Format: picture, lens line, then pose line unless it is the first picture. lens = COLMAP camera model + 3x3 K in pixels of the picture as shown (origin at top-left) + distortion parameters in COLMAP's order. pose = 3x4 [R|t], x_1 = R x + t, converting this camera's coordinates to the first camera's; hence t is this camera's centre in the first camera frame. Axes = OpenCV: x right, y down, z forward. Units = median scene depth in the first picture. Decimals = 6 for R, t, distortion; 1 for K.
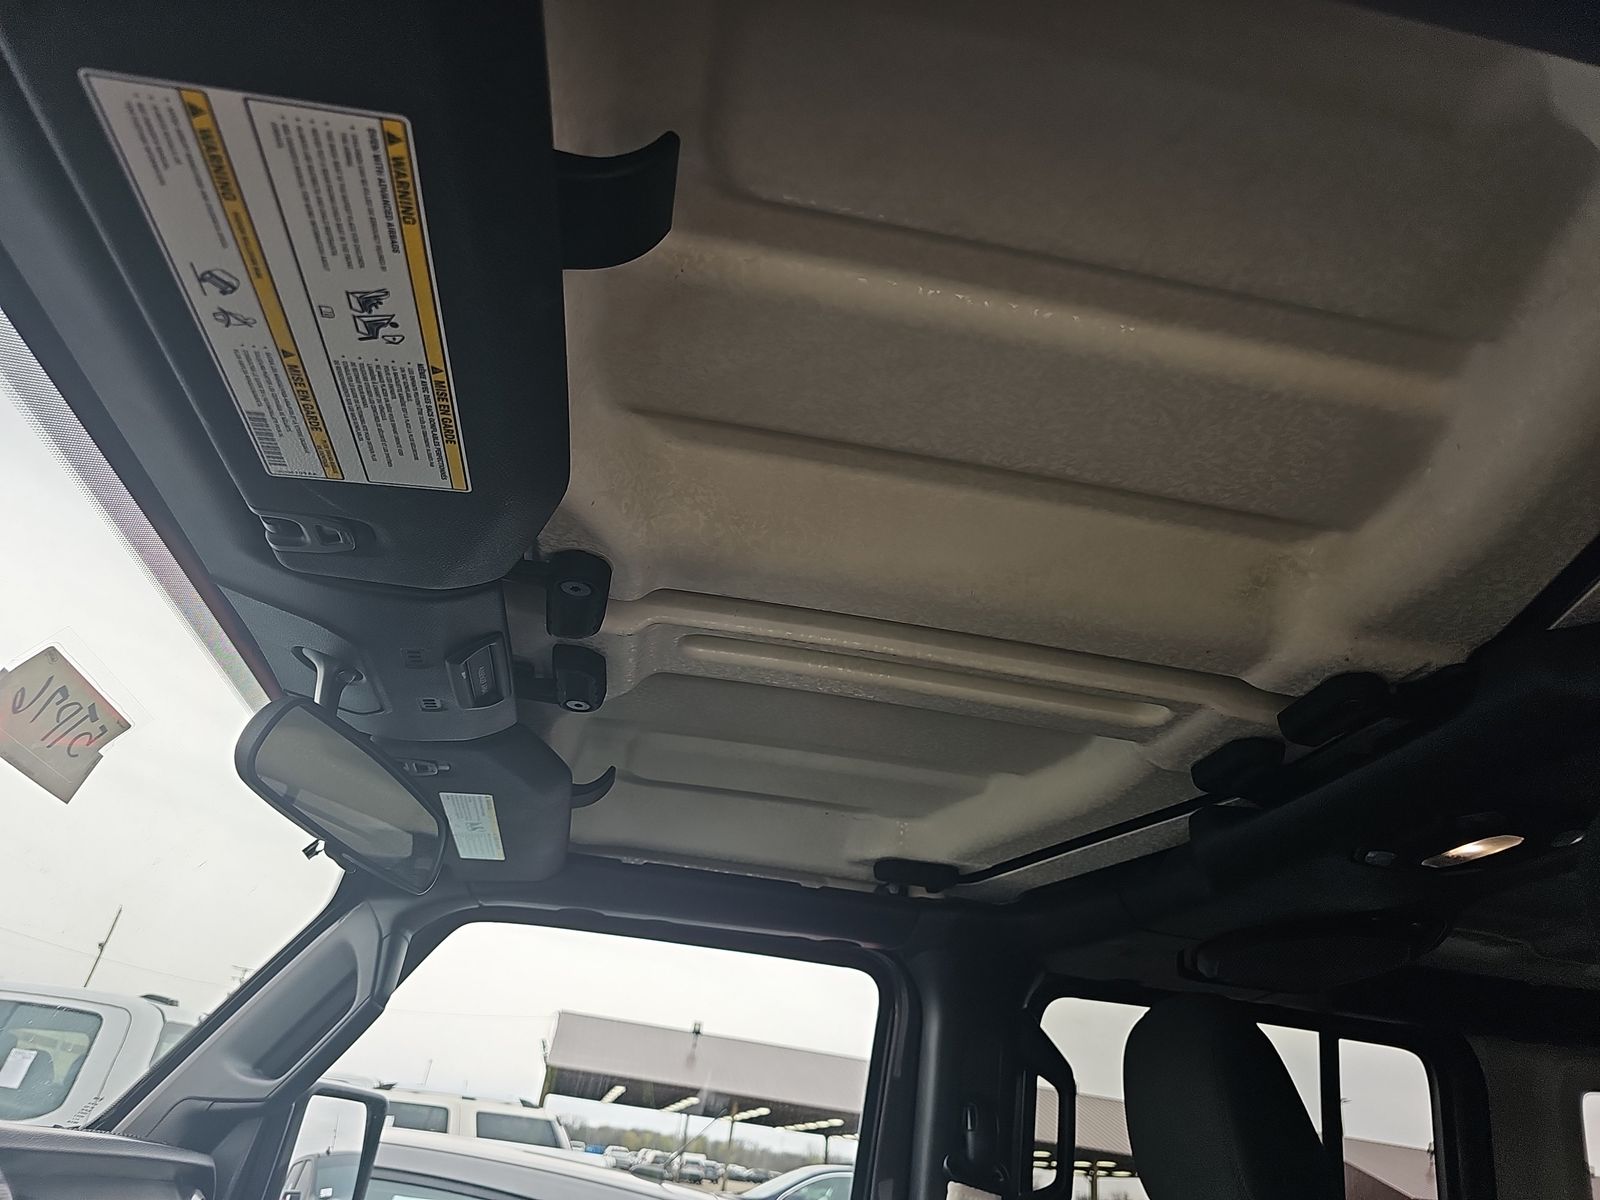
lens RADIAL K [[1098.2, 0, 800.0], [0, 1098.2, 600.0], [0, 0, 1]] dist [0.017731, -0.005051]
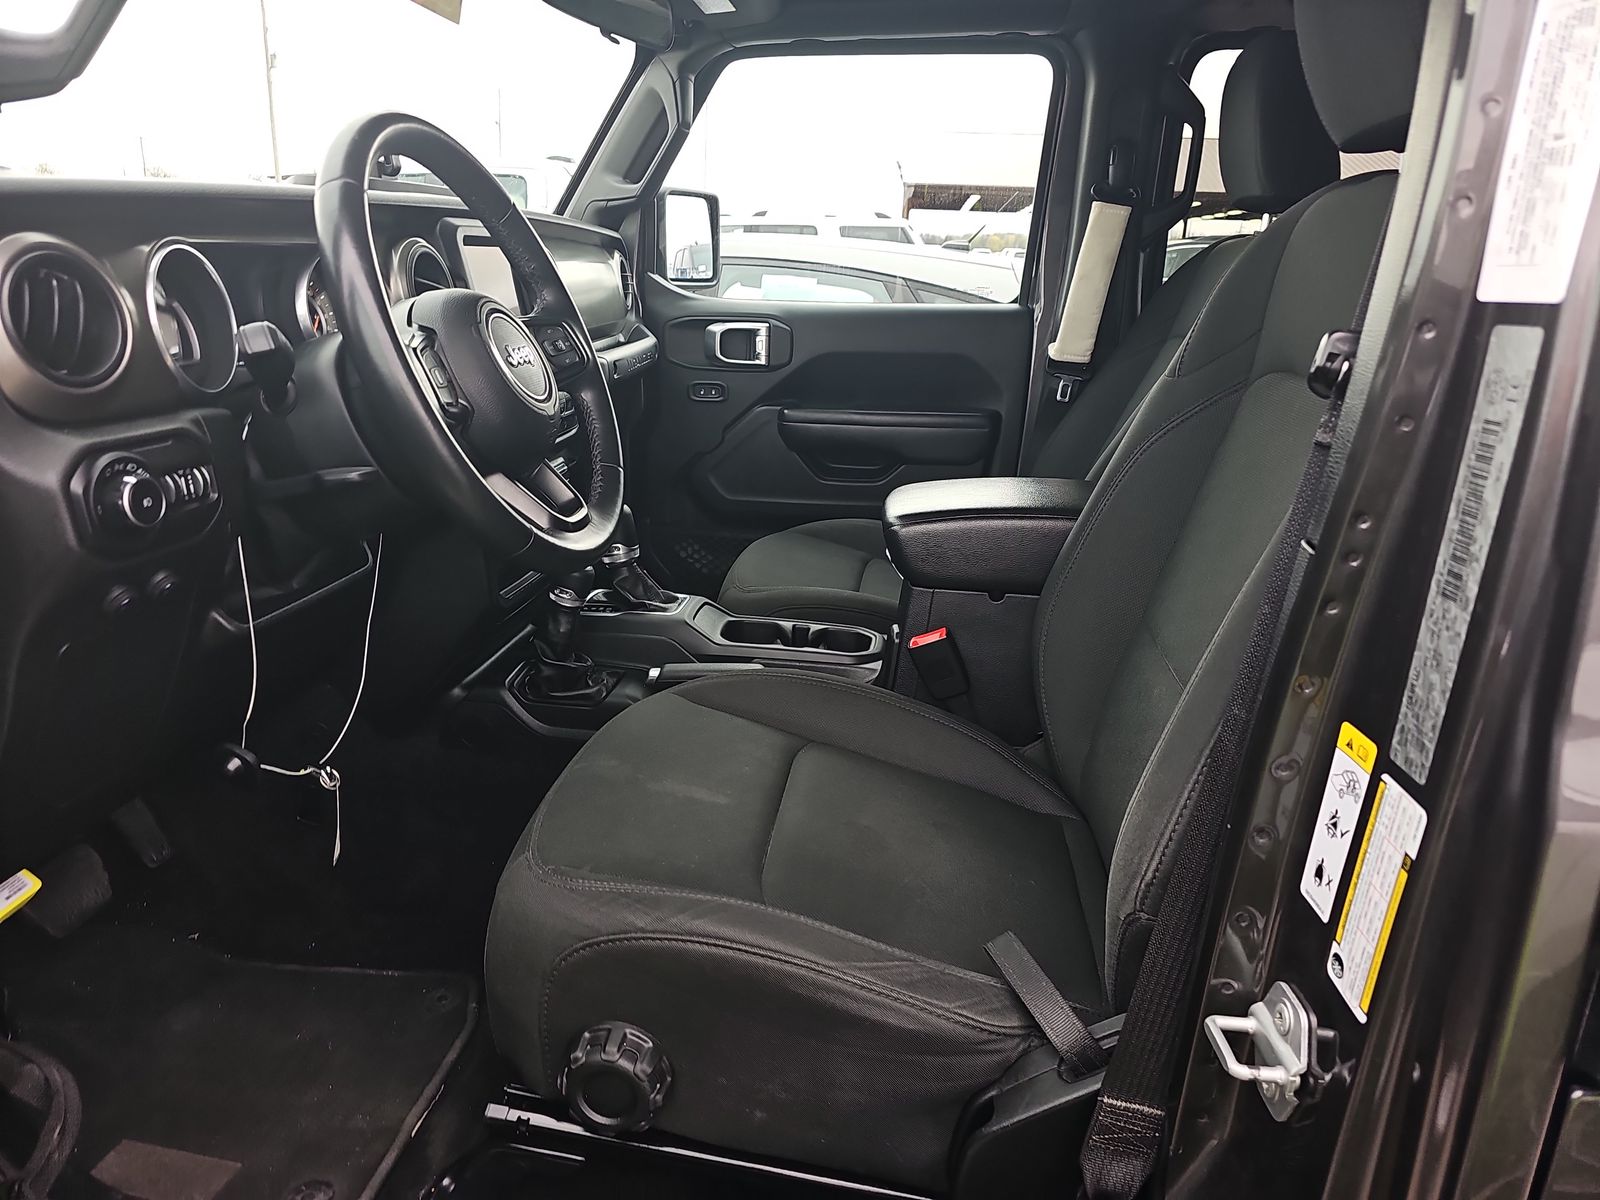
lens RADIAL K [[1098.2, 0, 800.0], [0, 1098.2, 600.0], [0, 0, 1]] dist [0.017731, -0.005051]
pose [[0.947660, 0.005533, -0.319232, 0.211680], [0.217081, 0.722021, 0.656933, -0.101746], [0.234127, -0.691849, 0.683030, -0.365008]]
